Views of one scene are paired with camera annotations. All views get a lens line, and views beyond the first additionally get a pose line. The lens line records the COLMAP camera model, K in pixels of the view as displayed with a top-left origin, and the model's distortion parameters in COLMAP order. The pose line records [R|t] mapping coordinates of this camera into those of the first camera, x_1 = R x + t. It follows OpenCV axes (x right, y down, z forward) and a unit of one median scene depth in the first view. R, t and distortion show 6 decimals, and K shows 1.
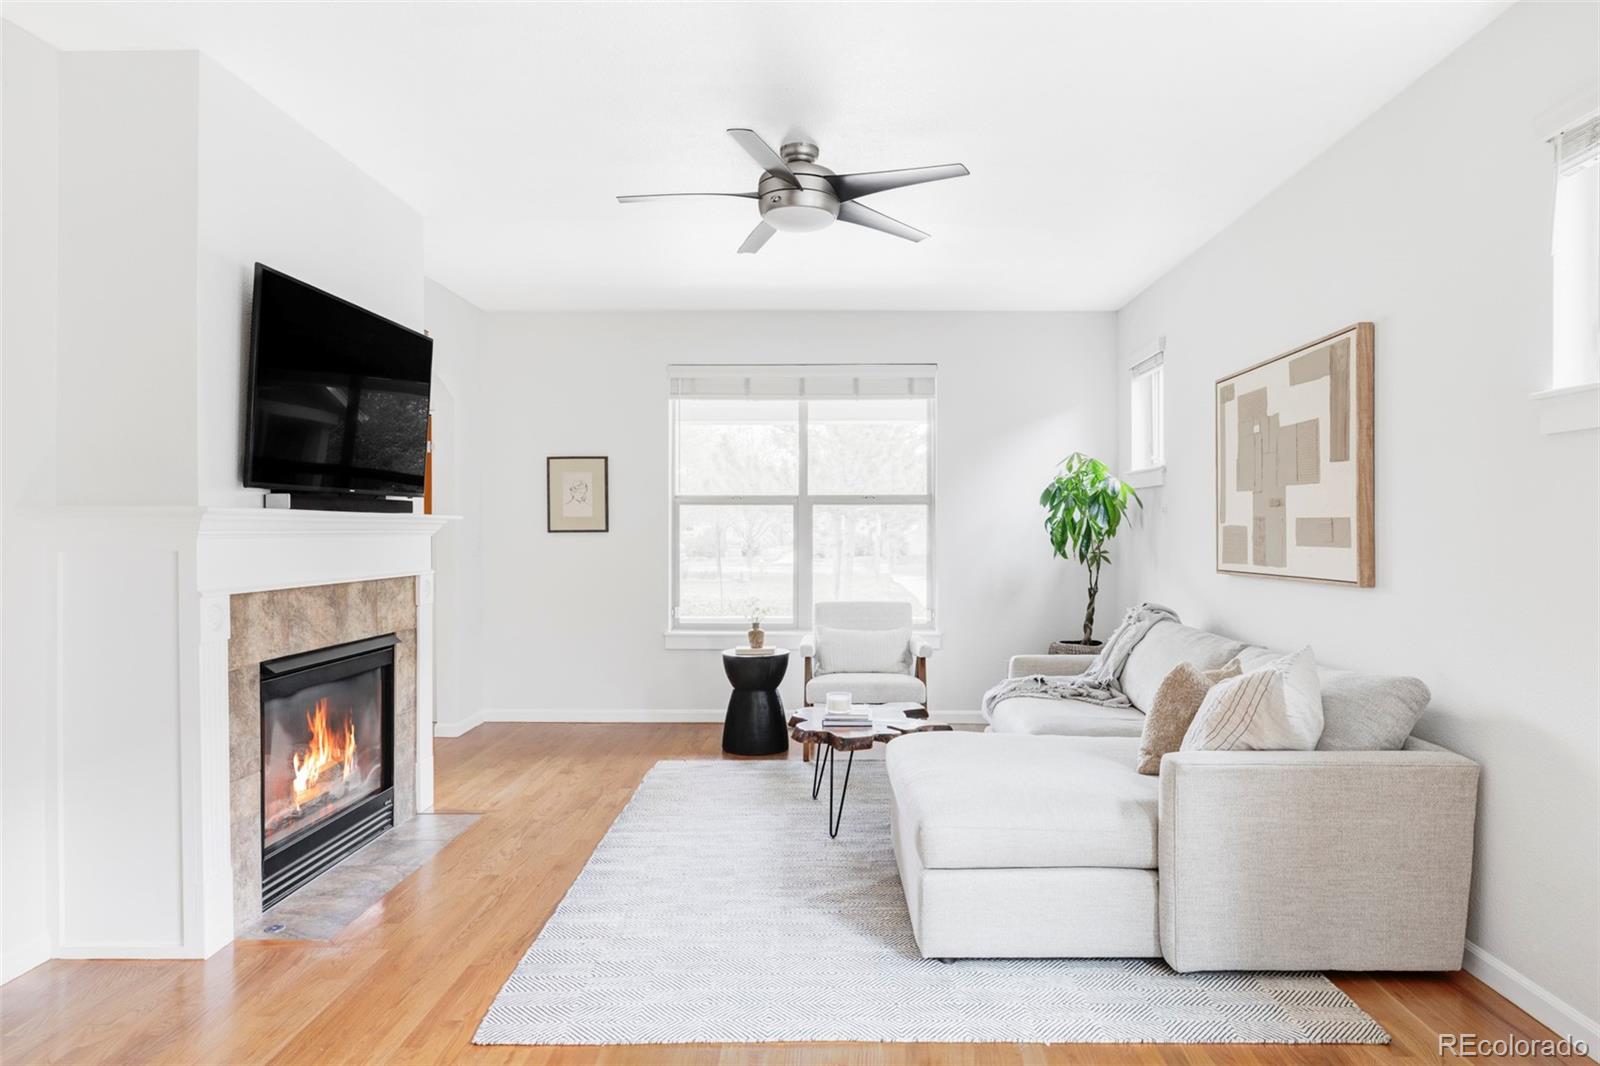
lens RADIAL K [[1540.2, 0, 800.0], [0, 1540.2, 533.0], [0, 0, 1]] dist [0.008315, 0.004406]
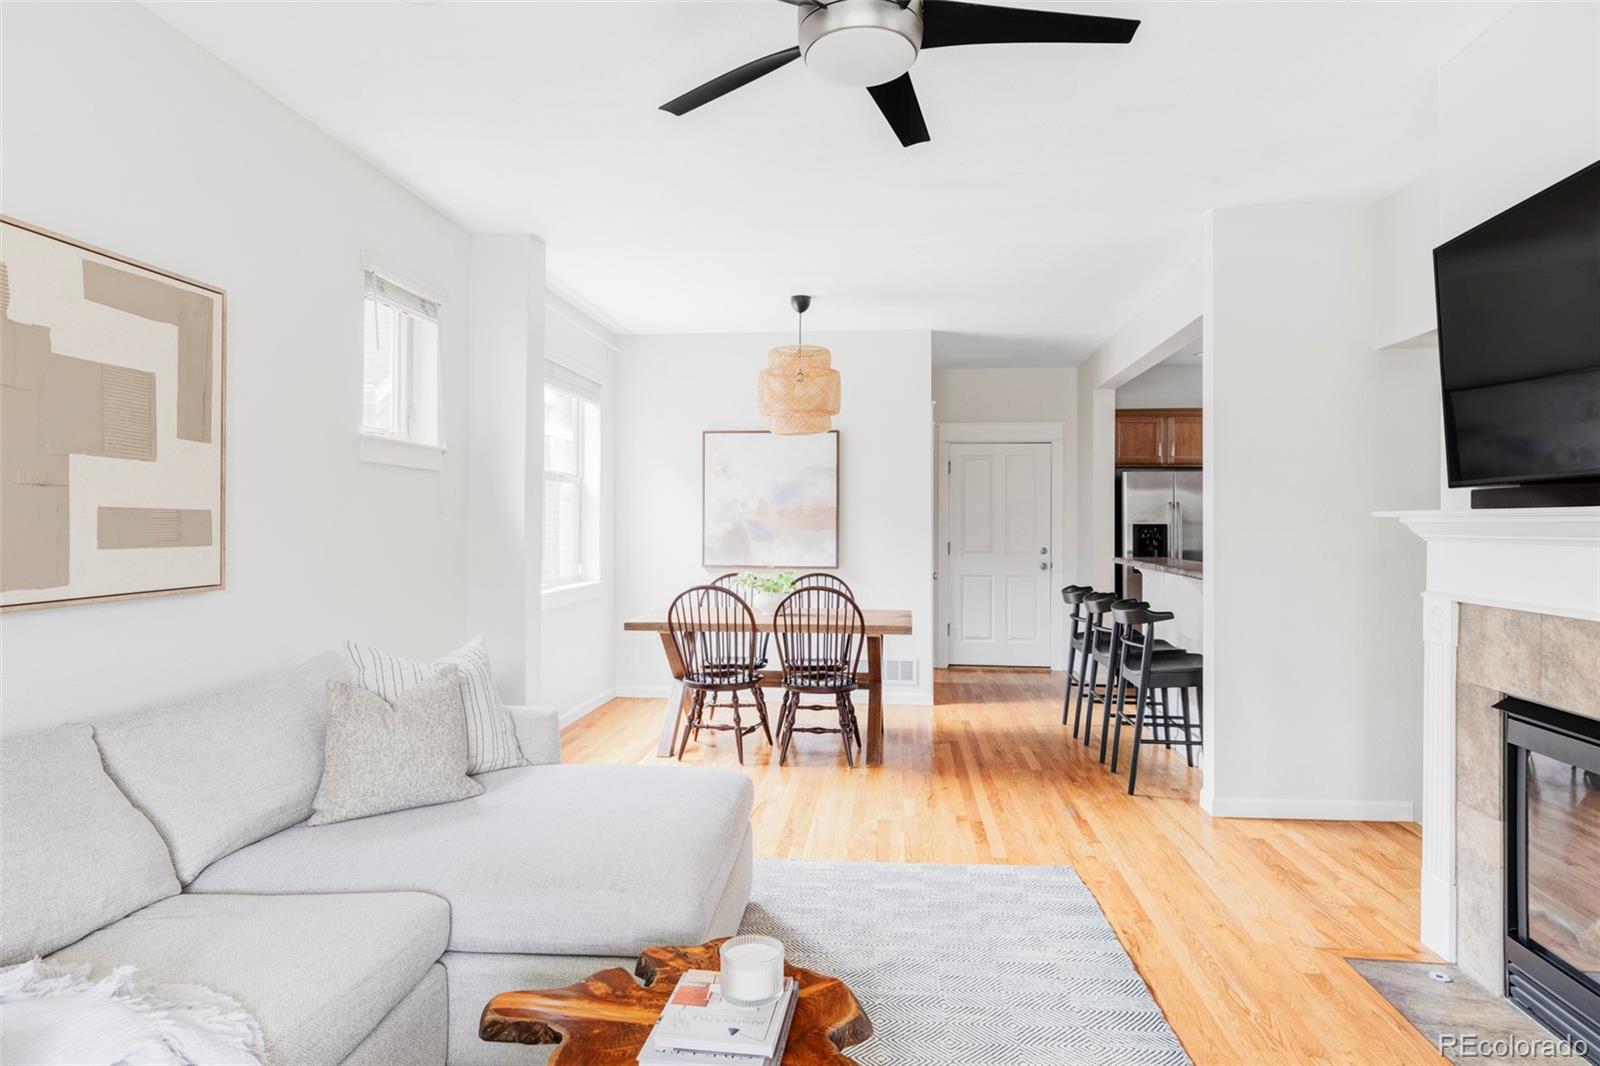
lens RADIAL K [[919.9, 0, 800.0], [0, 919.9, 533.0], [0, 0, 1]] dist [0.000272, 0.000006]
pose [[-0.997898, -0.007435, 0.064370, -0.001002], [-0.006741, 0.999917, 0.010984, -0.005373], [-0.064447, 0.010527, -0.997866, 1.471824]]
